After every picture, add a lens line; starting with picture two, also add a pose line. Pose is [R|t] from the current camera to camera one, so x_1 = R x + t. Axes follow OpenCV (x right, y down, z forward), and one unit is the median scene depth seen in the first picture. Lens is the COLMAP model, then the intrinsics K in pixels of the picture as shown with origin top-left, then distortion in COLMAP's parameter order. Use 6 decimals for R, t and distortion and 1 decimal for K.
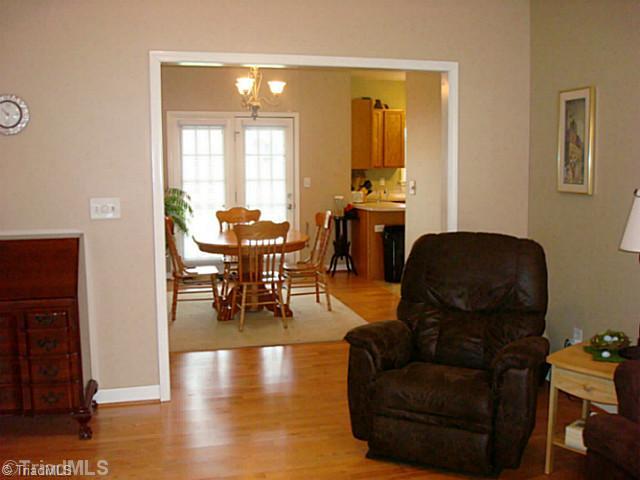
lens RADIAL K [[673.0, 0, 319.6], [0, 673.0, 240.8], [0, 0, 1]] dist [-0.082943, 0.000000]
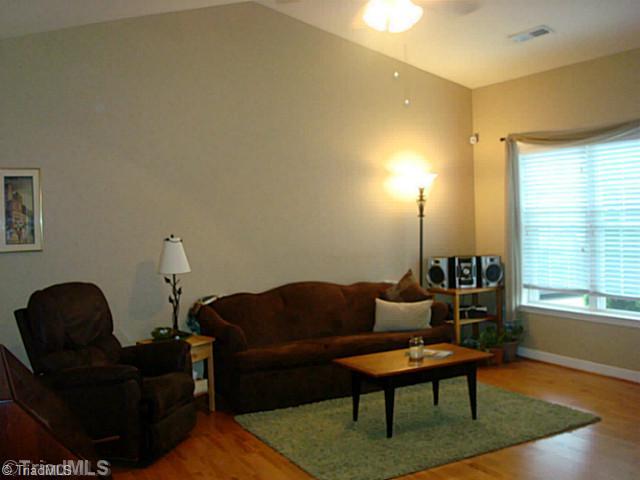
lens RADIAL K [[673.0, 0, 320.0], [0, 673.0, 239.5], [0, 0, 1]] dist [-0.082943, 0.000000]
pose [[-0.210563, -0.023926, 0.977287, -0.947432], [0.140399, 0.988596, 0.054453, -0.083822], [-0.967446, 0.148676, -0.204803, 0.720352]]
